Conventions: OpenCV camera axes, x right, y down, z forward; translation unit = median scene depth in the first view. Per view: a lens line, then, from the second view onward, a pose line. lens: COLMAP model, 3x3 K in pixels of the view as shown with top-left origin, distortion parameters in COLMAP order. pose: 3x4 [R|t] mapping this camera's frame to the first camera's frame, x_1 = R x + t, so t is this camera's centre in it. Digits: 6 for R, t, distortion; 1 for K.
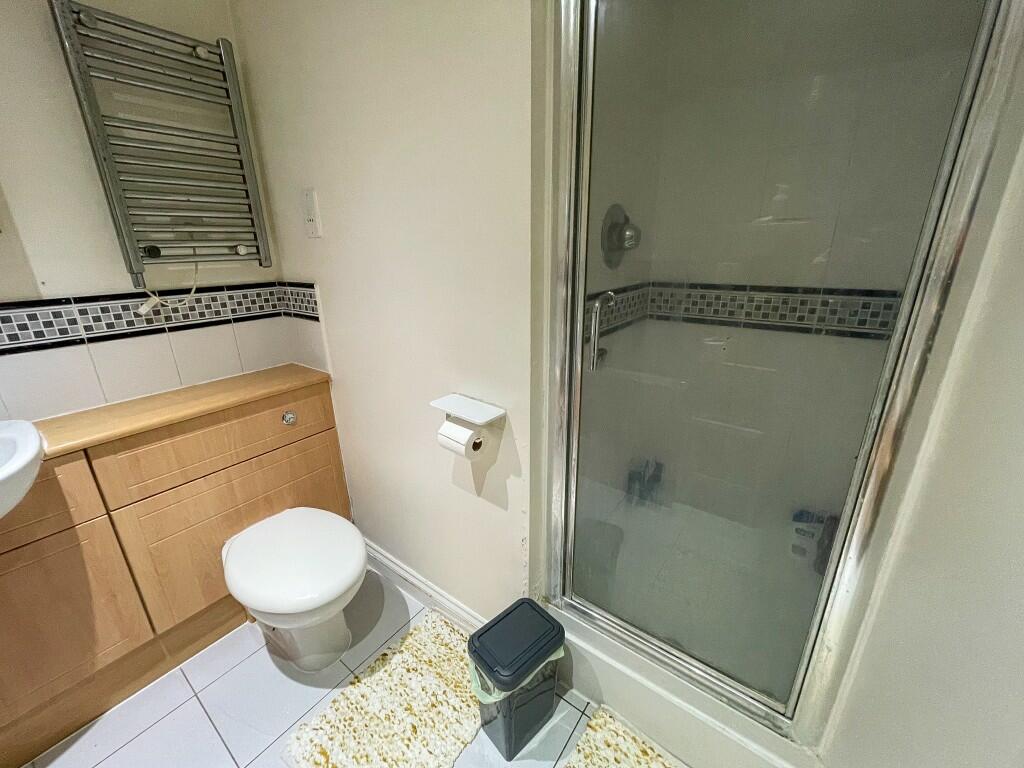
lens RADIAL K [[411.3, 0, 508.3], [0, 411.3, 382.6], [0, 0, 1]] dist [-0.003174, -0.000030]
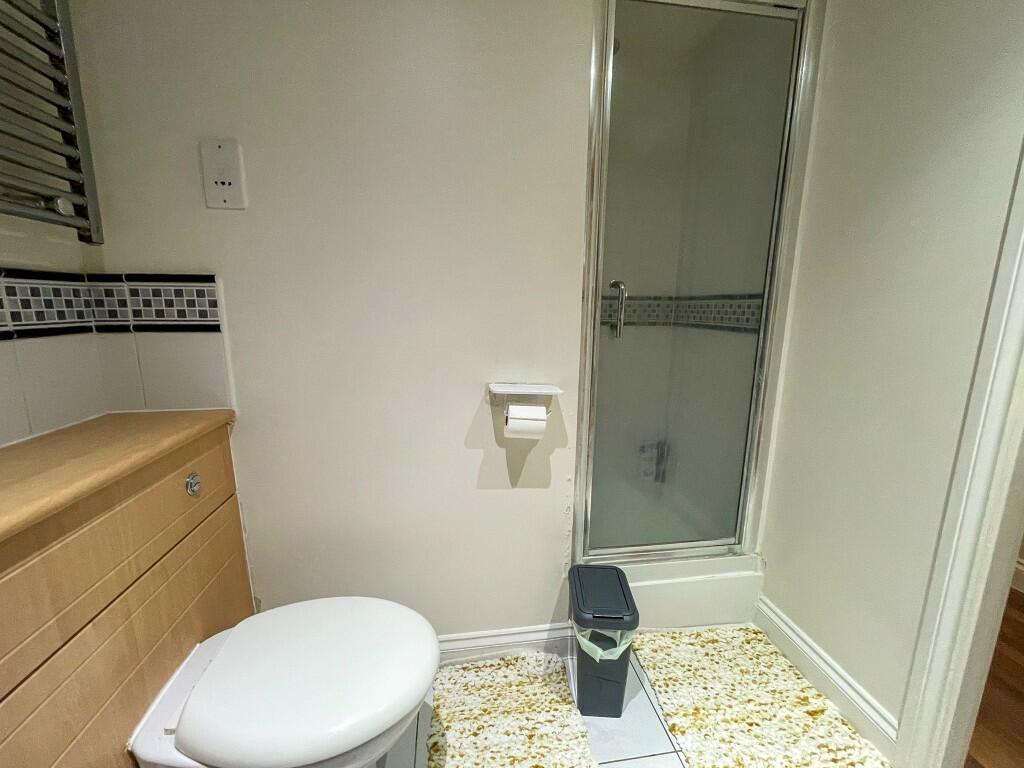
lens RADIAL K [[411.3, 0, 511.1], [0, 411.3, 383.5], [0, 0, 1]] dist [-0.003174, -0.000030]
pose [[0.701320, -0.109319, 0.704415, -0.673585], [0.206278, 0.977016, -0.053747, 0.076031], [-0.682349, 0.183000, 0.707751, 0.239353]]
